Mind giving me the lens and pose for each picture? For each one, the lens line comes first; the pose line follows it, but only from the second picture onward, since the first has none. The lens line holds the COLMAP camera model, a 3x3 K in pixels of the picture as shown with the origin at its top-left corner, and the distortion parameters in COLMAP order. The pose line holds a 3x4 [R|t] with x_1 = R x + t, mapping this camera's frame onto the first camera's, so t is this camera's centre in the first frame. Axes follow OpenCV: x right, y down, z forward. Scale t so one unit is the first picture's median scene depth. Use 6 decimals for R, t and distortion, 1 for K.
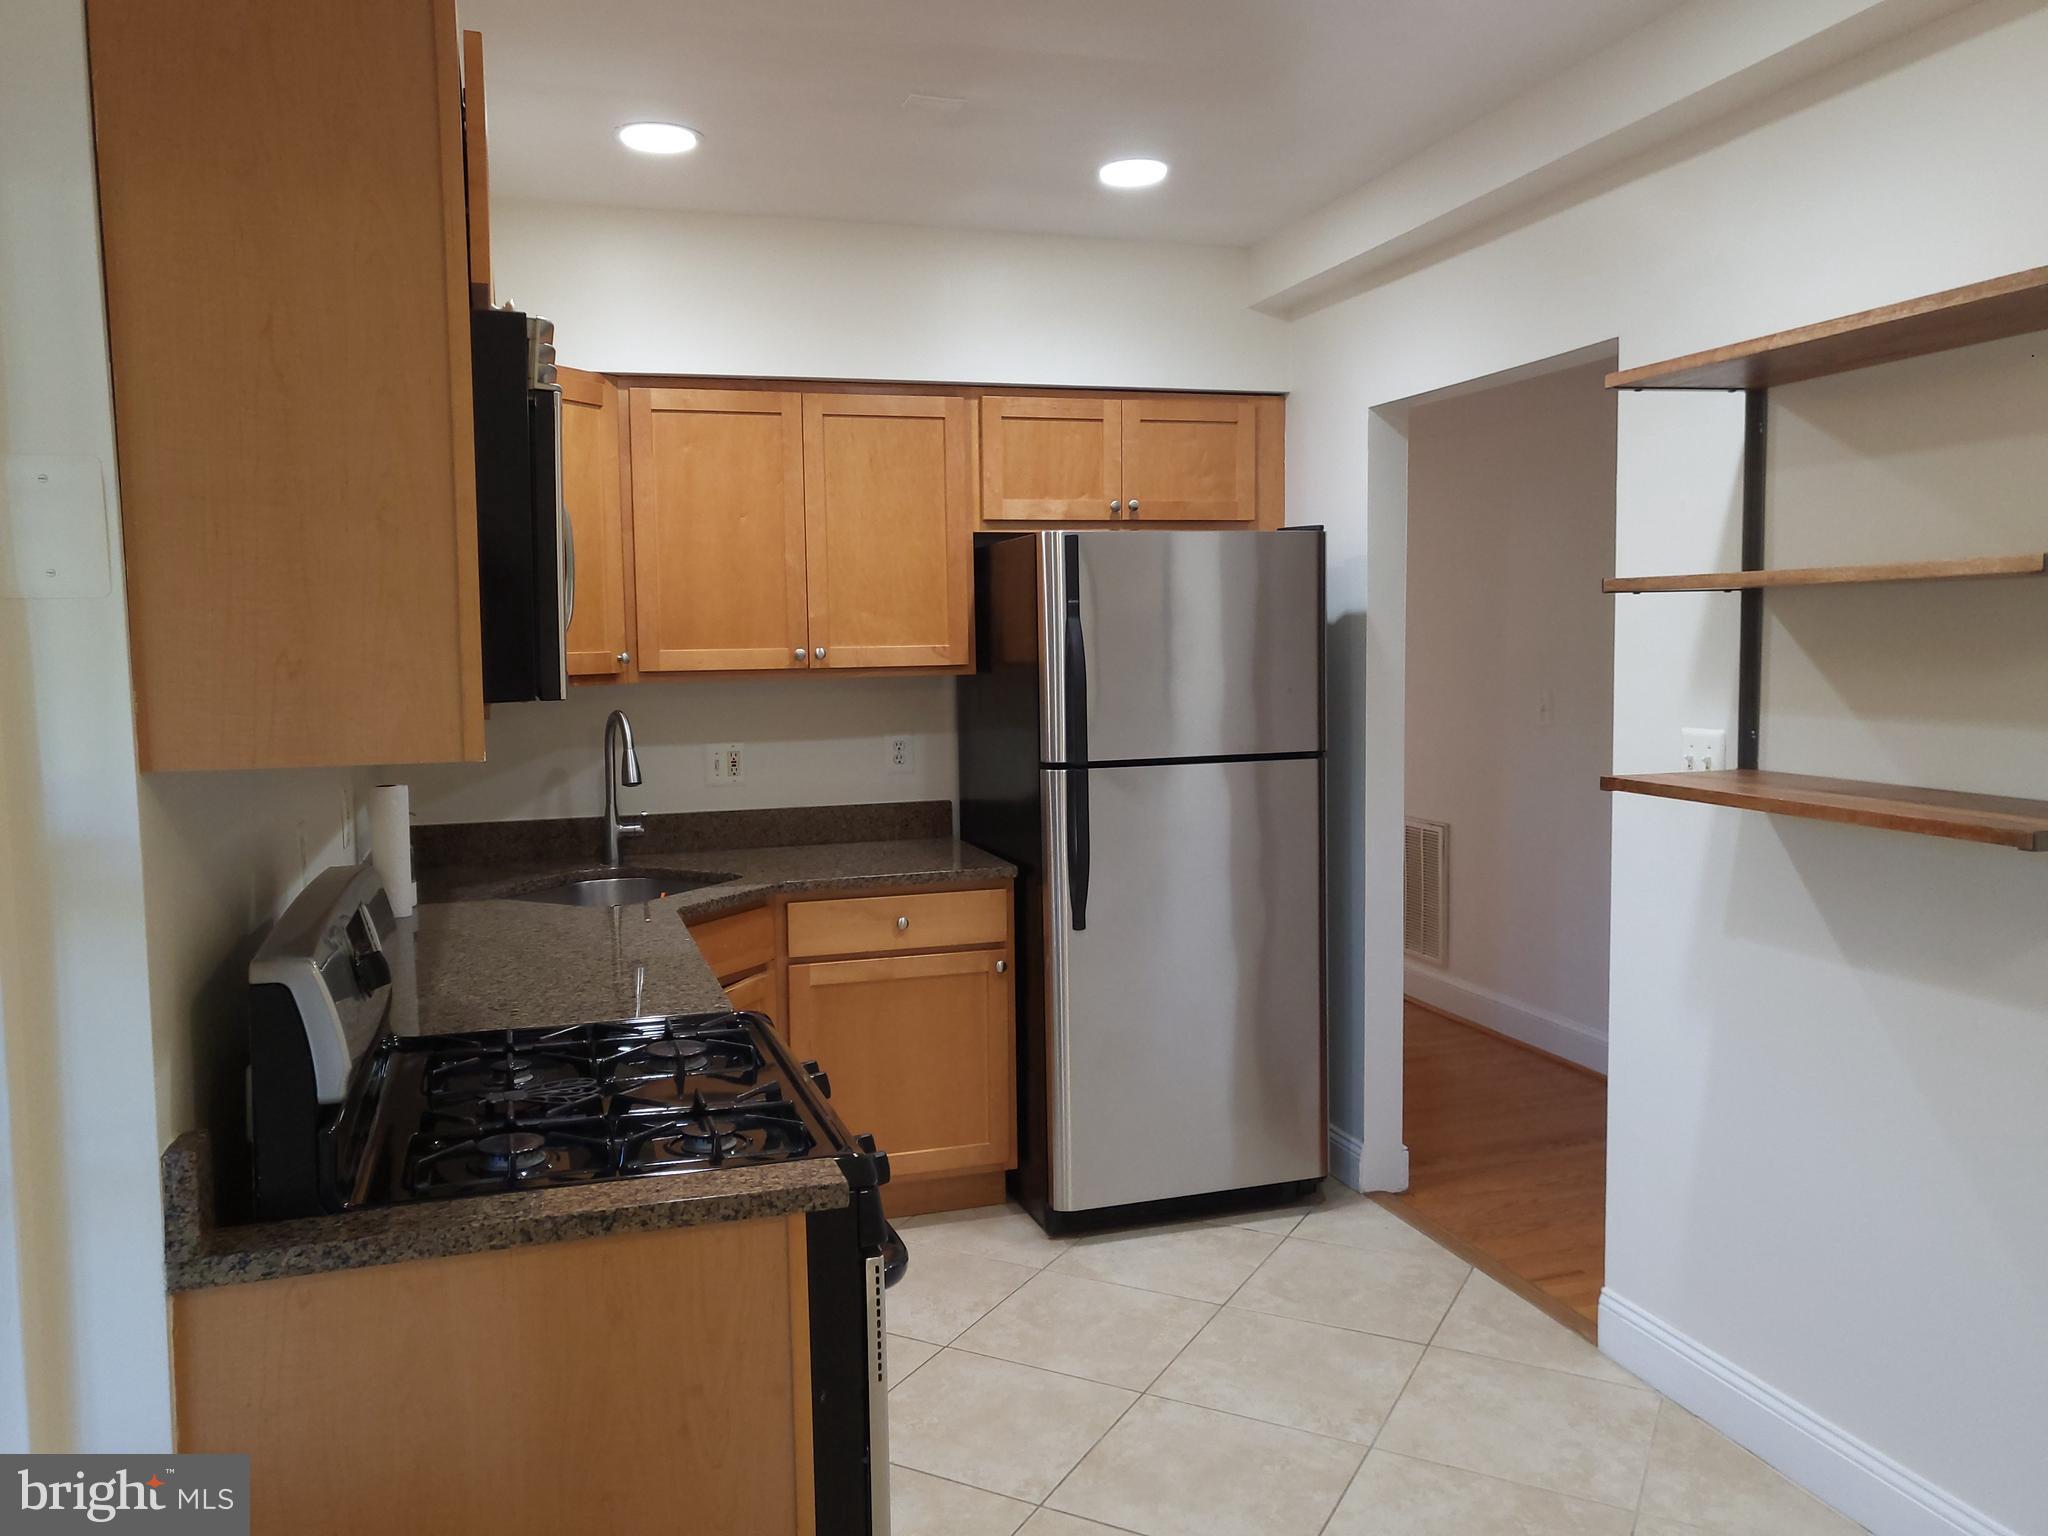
lens RADIAL K [[1579.5, 0, 1025.7], [0, 1579.5, 754.9], [0, 0, 1]] dist [0.018628, 0.007126]
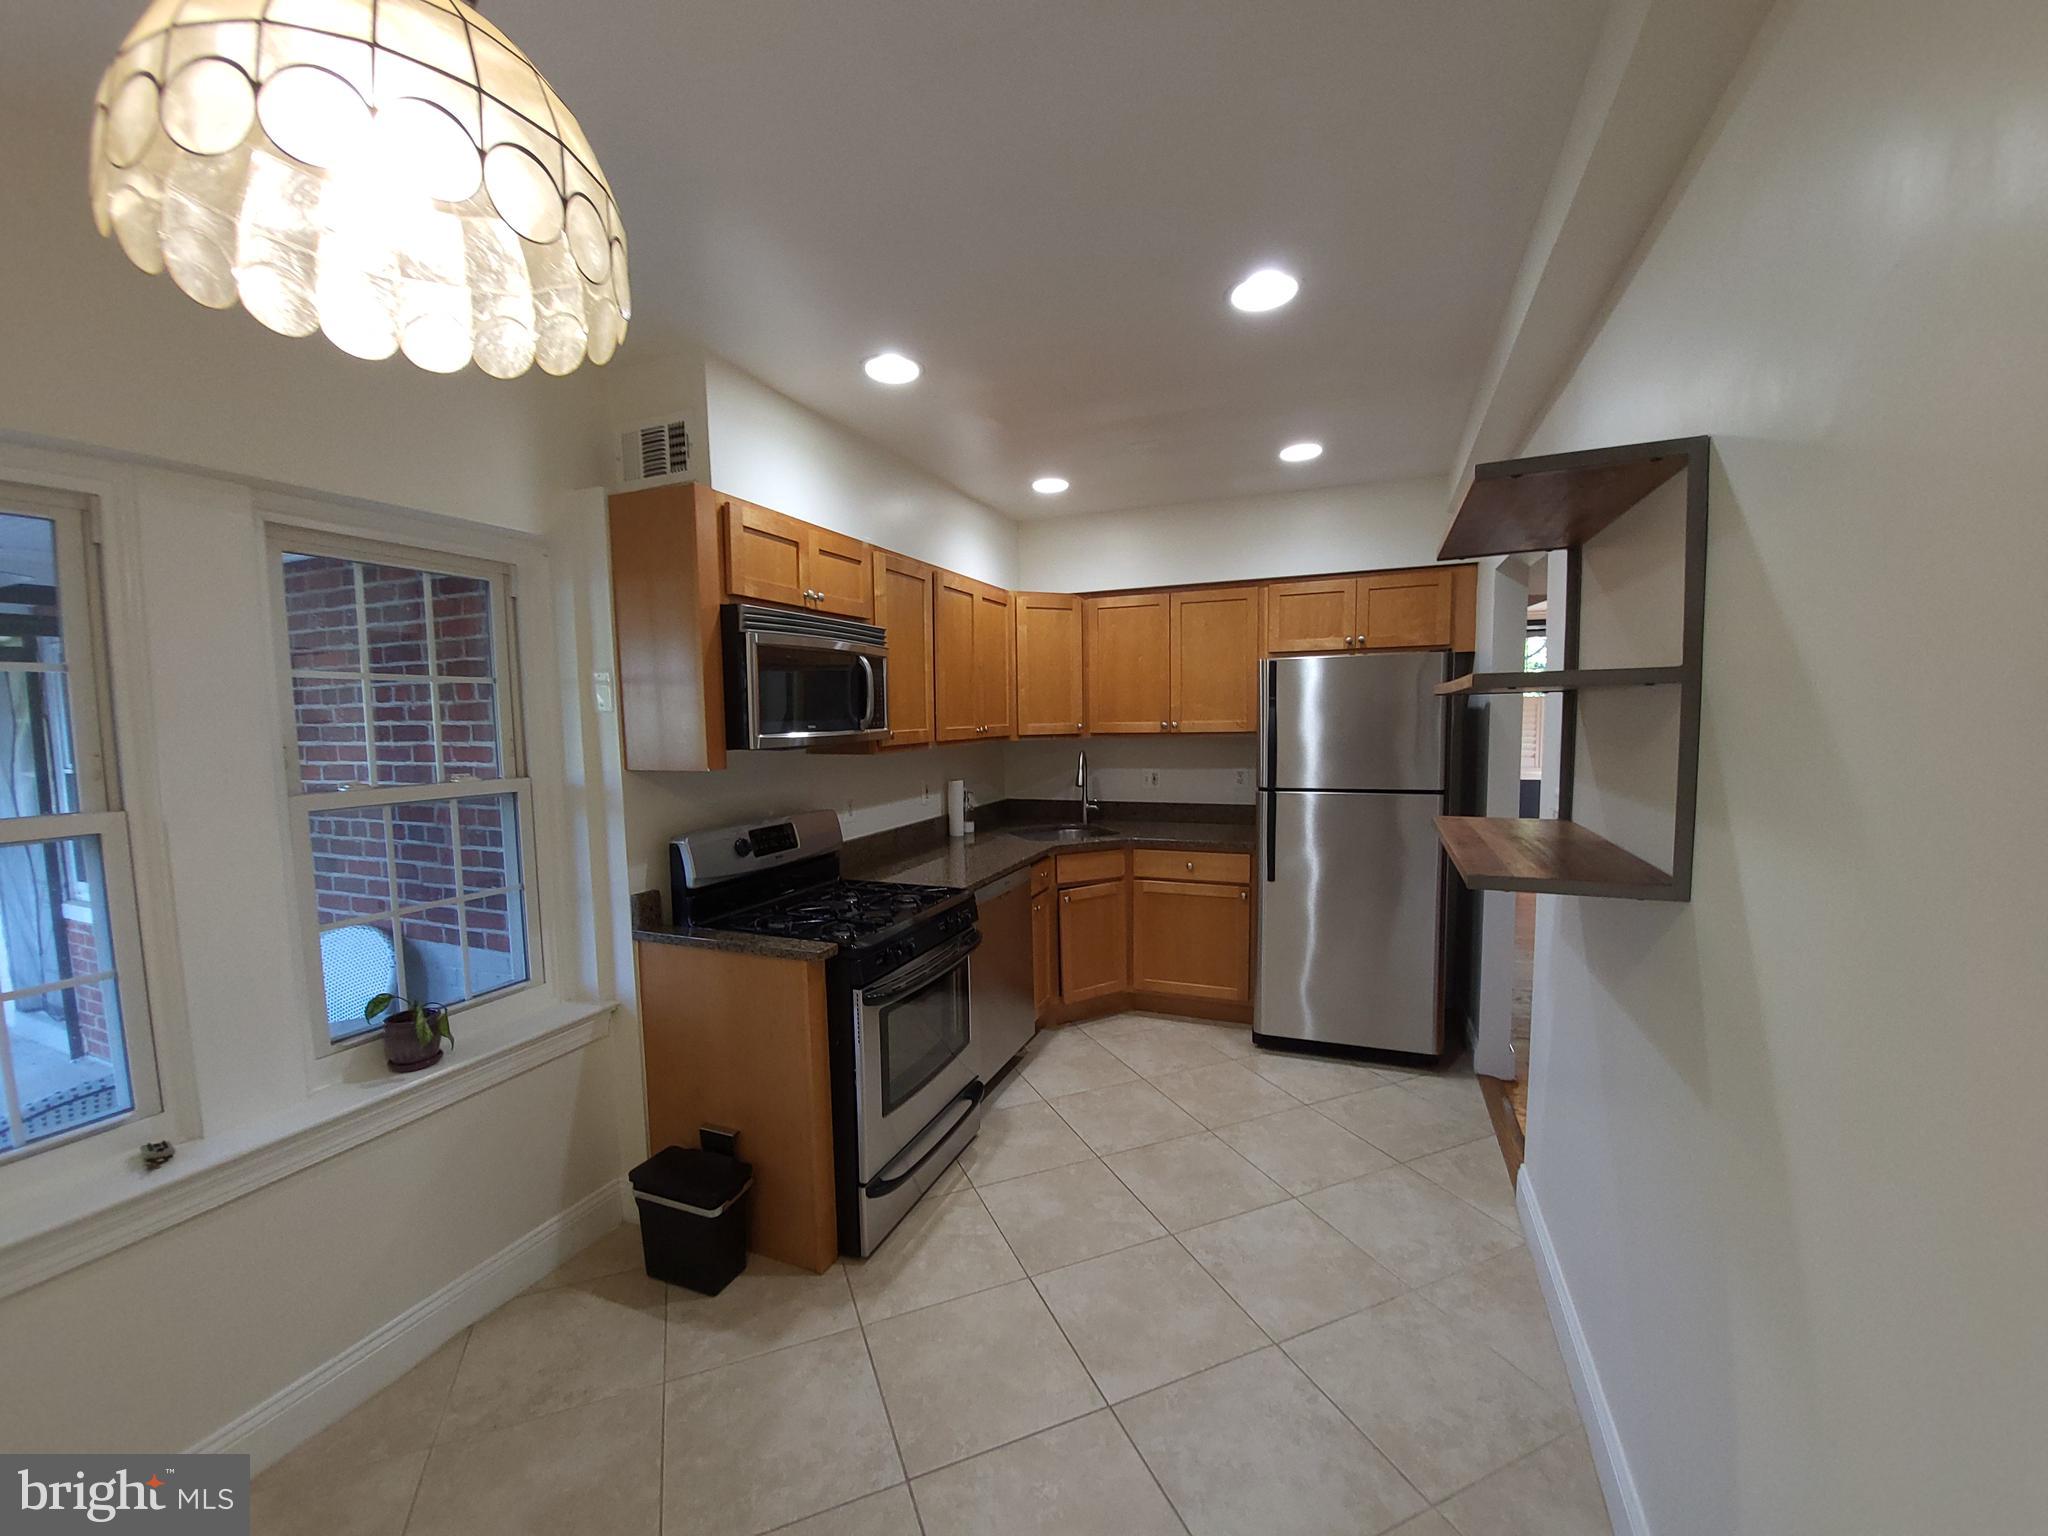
lens RADIAL K [[807.7, 0, 1012.6], [0, 807.7, 780.7], [0, 0, 1]] dist [-0.014320, -0.000253]
pose [[0.774579, 0.053534, -0.630208, 0.362136], [-0.045132, 0.998550, 0.029353, -0.015856], [0.630865, 0.005706, 0.775872, 0.098829]]
